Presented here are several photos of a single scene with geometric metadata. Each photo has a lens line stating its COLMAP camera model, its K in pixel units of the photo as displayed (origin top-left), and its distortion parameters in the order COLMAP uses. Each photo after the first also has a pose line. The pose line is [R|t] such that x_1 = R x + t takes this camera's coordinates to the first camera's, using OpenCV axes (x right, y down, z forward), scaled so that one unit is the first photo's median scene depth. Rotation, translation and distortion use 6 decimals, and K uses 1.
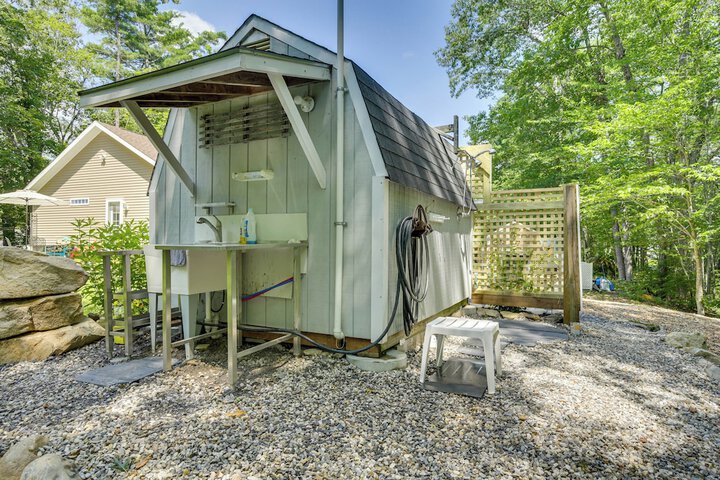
lens RADIAL K [[403.9, 0, 360.0], [0, 403.9, 240.0], [0, 0, 1]] dist [-0.008053, -0.000597]
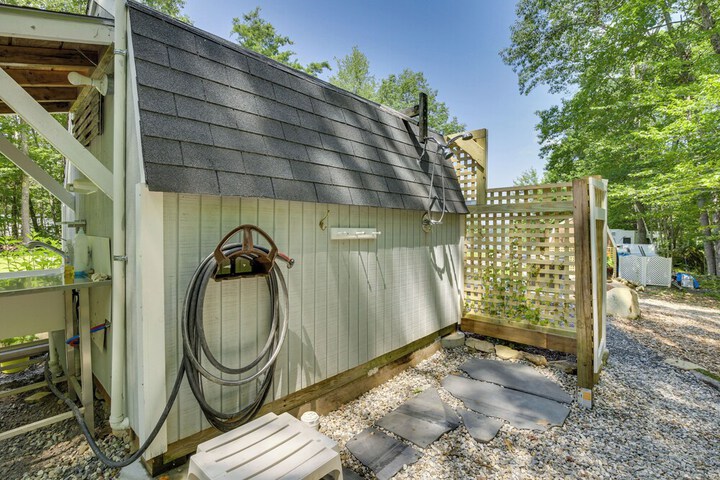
lens RADIAL K [[301.2, 0, 407.0], [0, 301.2, 224.5], [0, 0, 1]] dist [-0.022825, 0.000340]
pose [[0.968718, -0.000898, -0.248163, 0.149910], [0.004424, 0.999897, 0.013650, -0.028889], [0.248125, -0.014321, 0.968622, 0.185246]]
